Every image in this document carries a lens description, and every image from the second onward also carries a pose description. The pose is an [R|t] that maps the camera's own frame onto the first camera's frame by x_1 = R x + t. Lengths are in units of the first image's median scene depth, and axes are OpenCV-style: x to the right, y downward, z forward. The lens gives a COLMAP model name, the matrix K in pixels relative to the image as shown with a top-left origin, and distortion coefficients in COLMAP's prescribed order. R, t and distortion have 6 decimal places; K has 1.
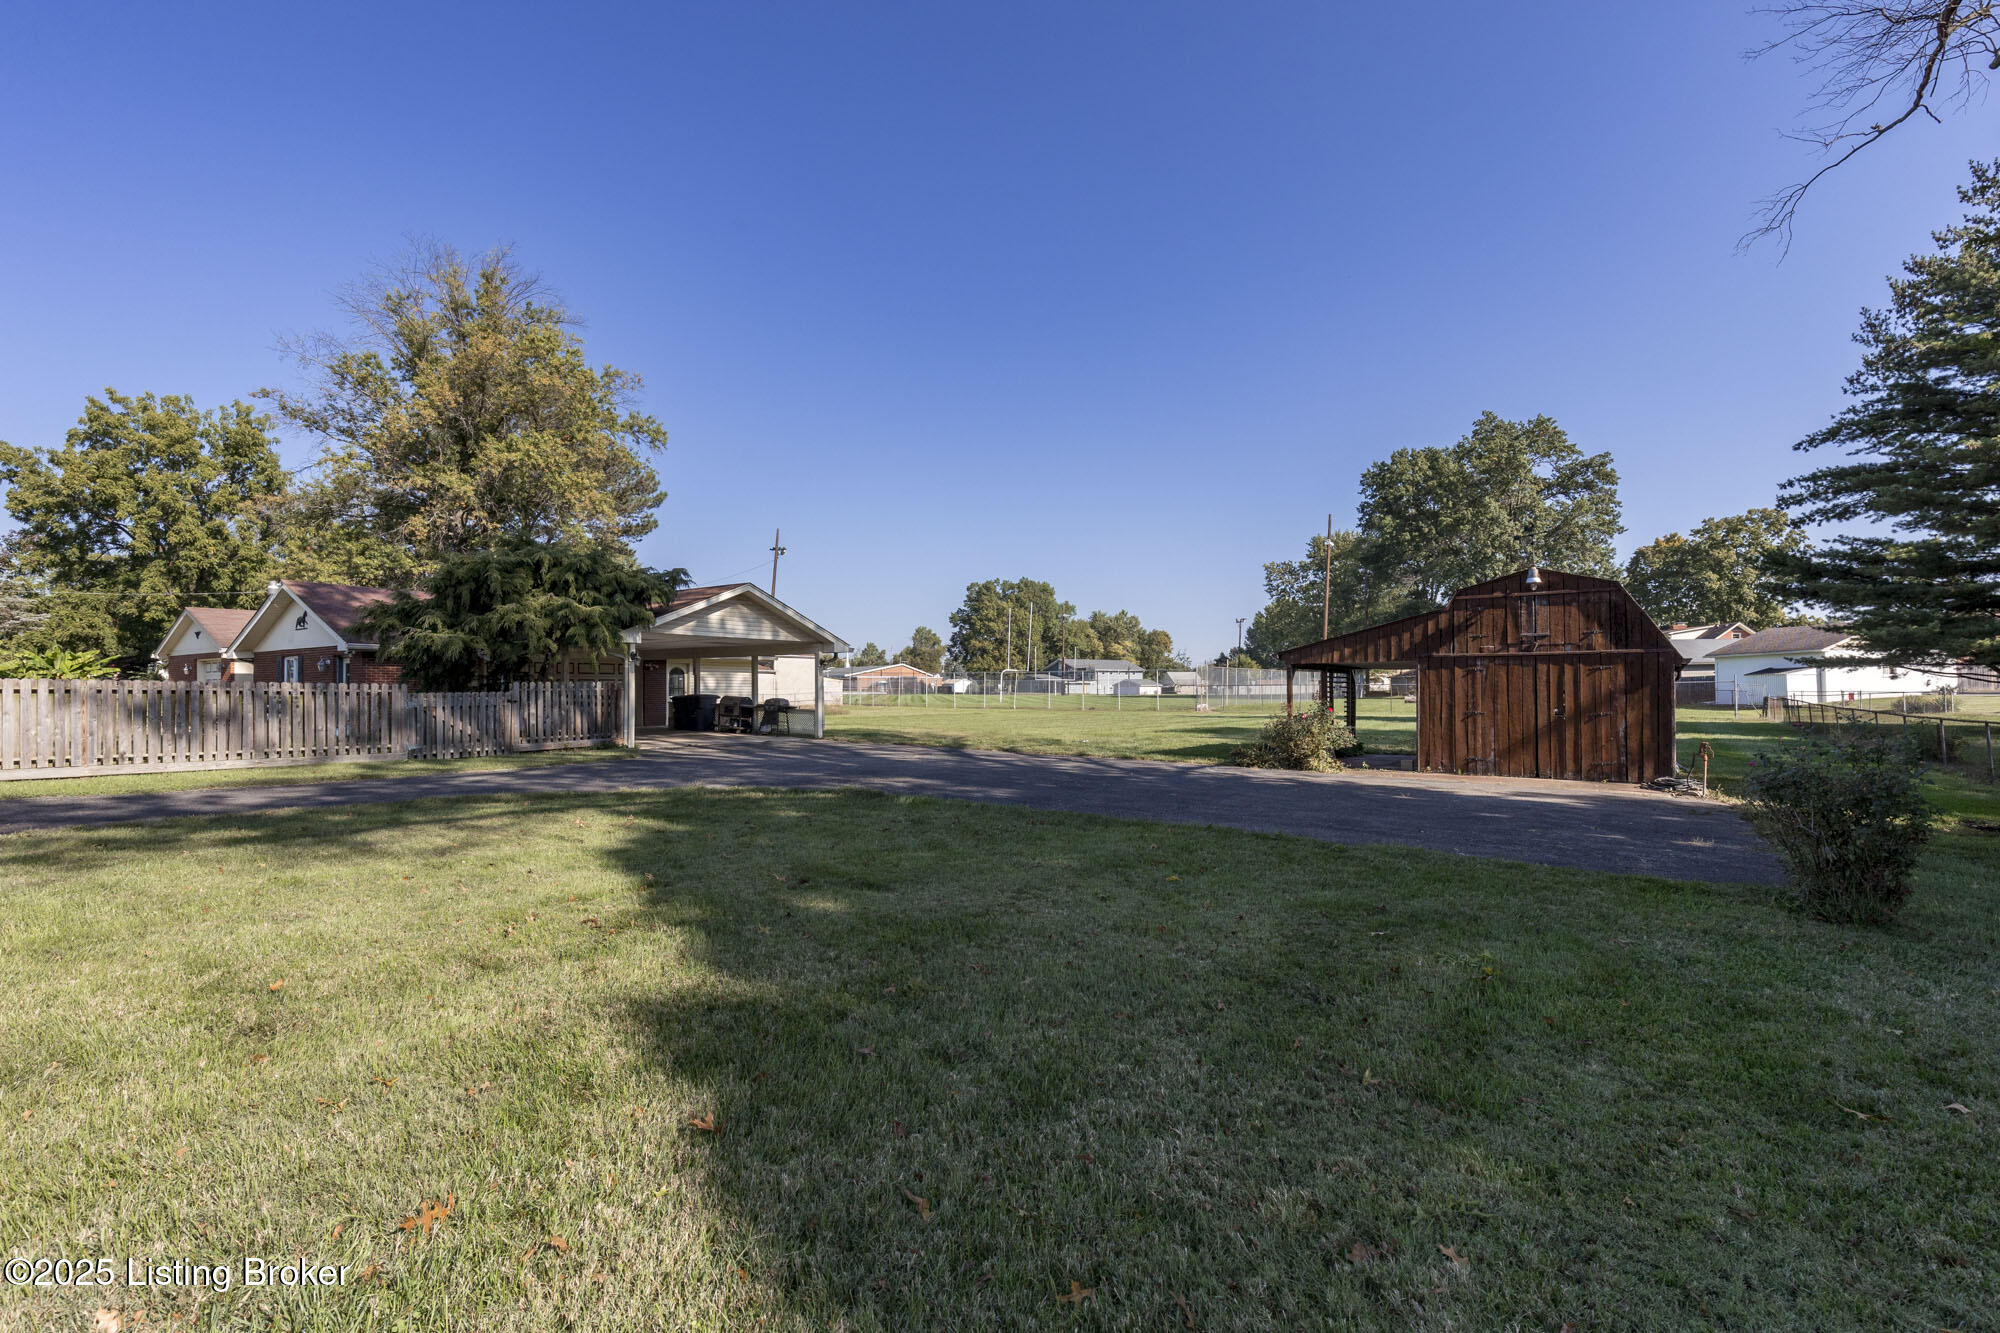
lens RADIAL K [[907.1, 0, 1002.0], [0, 907.1, 673.0], [0, 0, 1]] dist [0.000397, 0.001456]
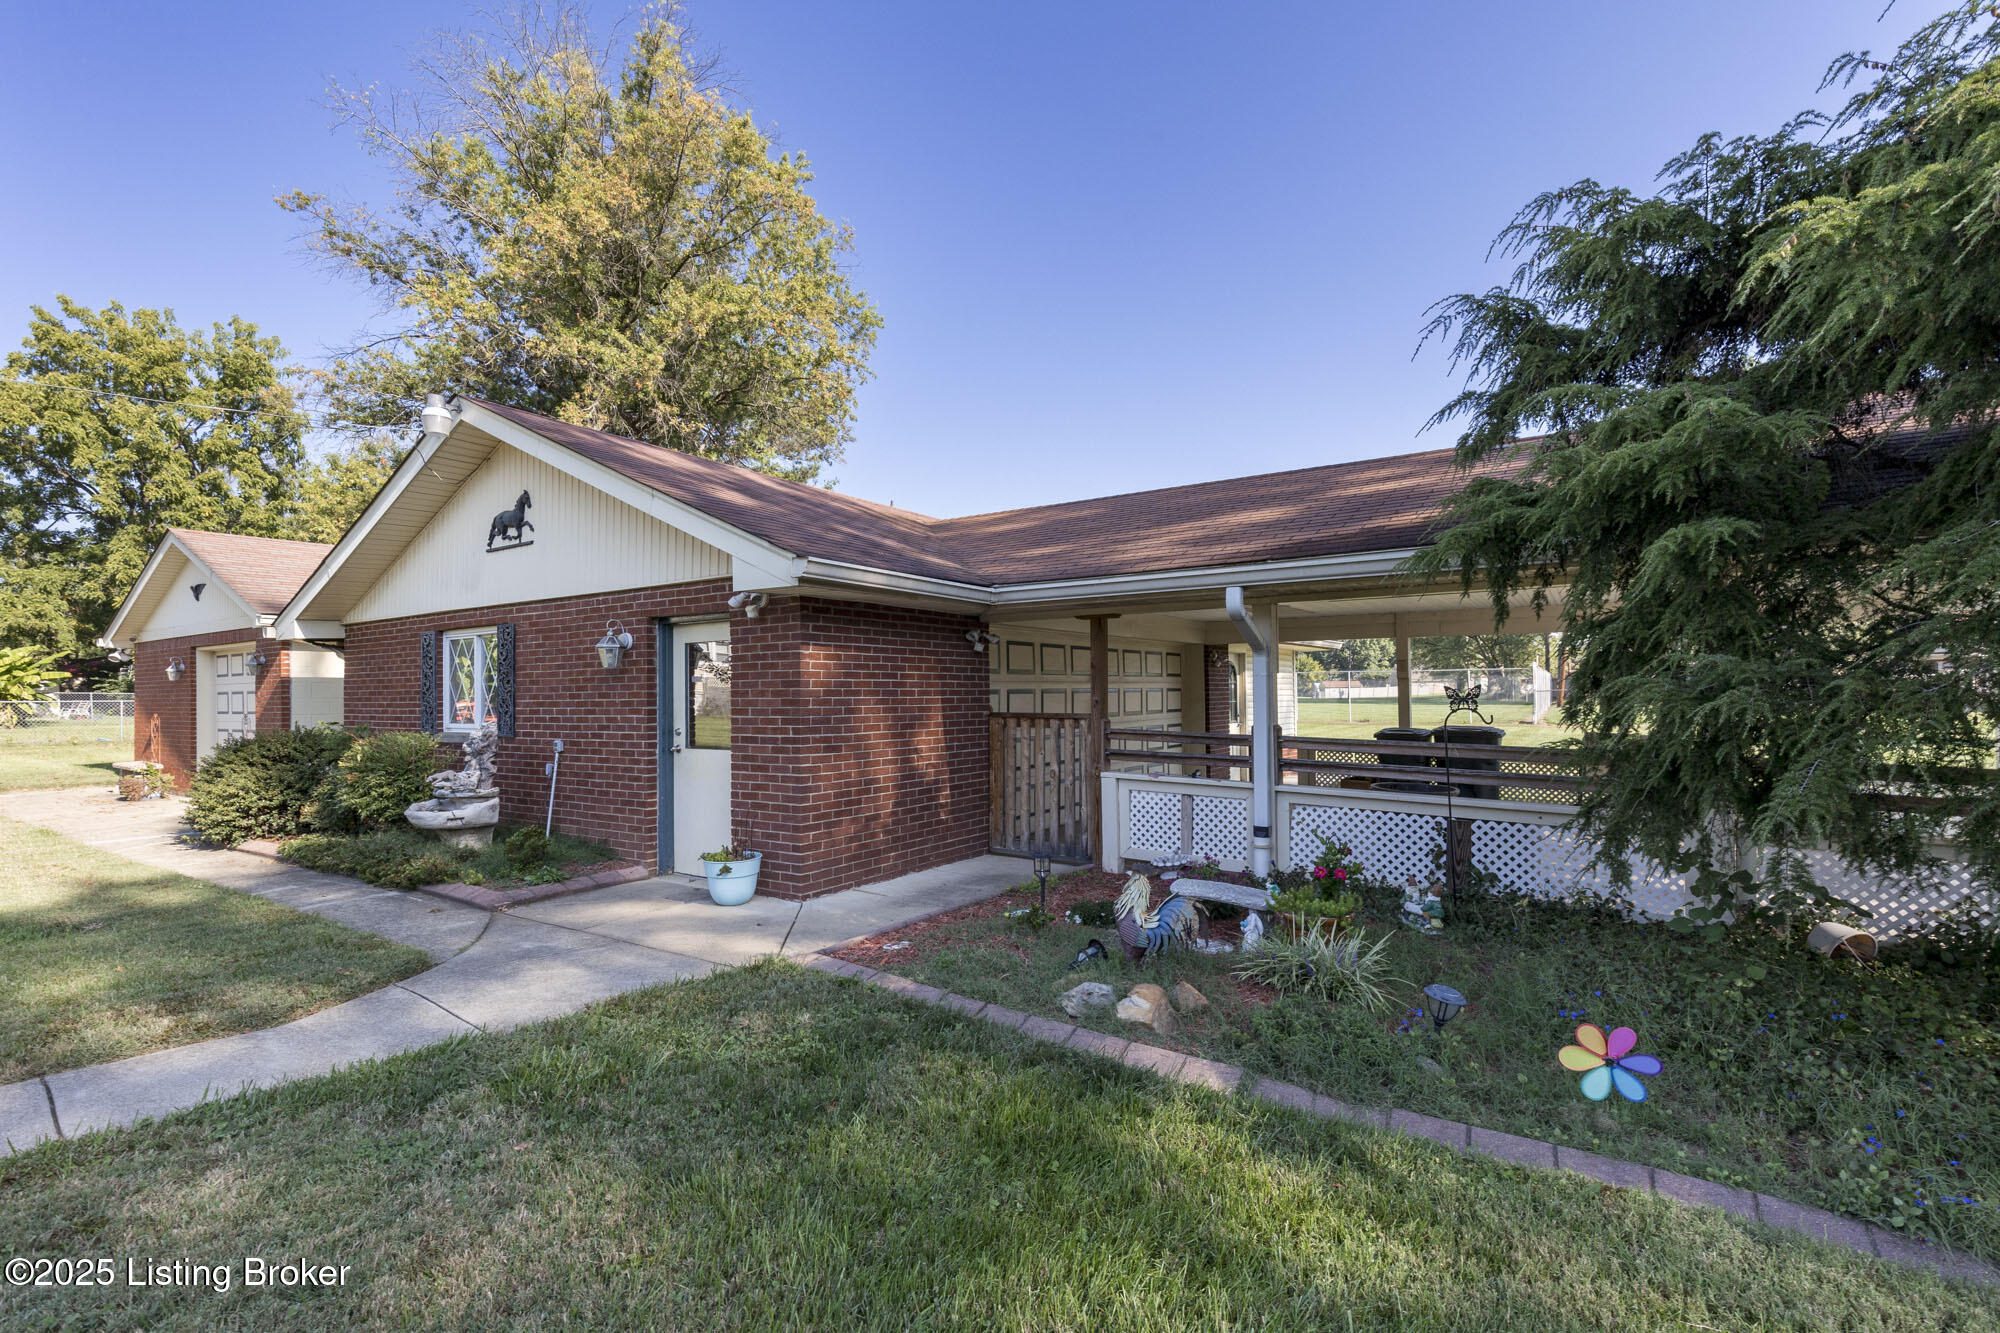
lens RADIAL K [[907.1, 0, 999.2], [0, 907.1, 672.6], [0, 0, 1]] dist [0.000397, 0.001456]
pose [[0.999905, -0.012269, 0.006248, -0.239279], [0.012253, 0.999922, 0.002595, 0.000534], [-0.006279, -0.002518, 0.999977, 0.266276]]
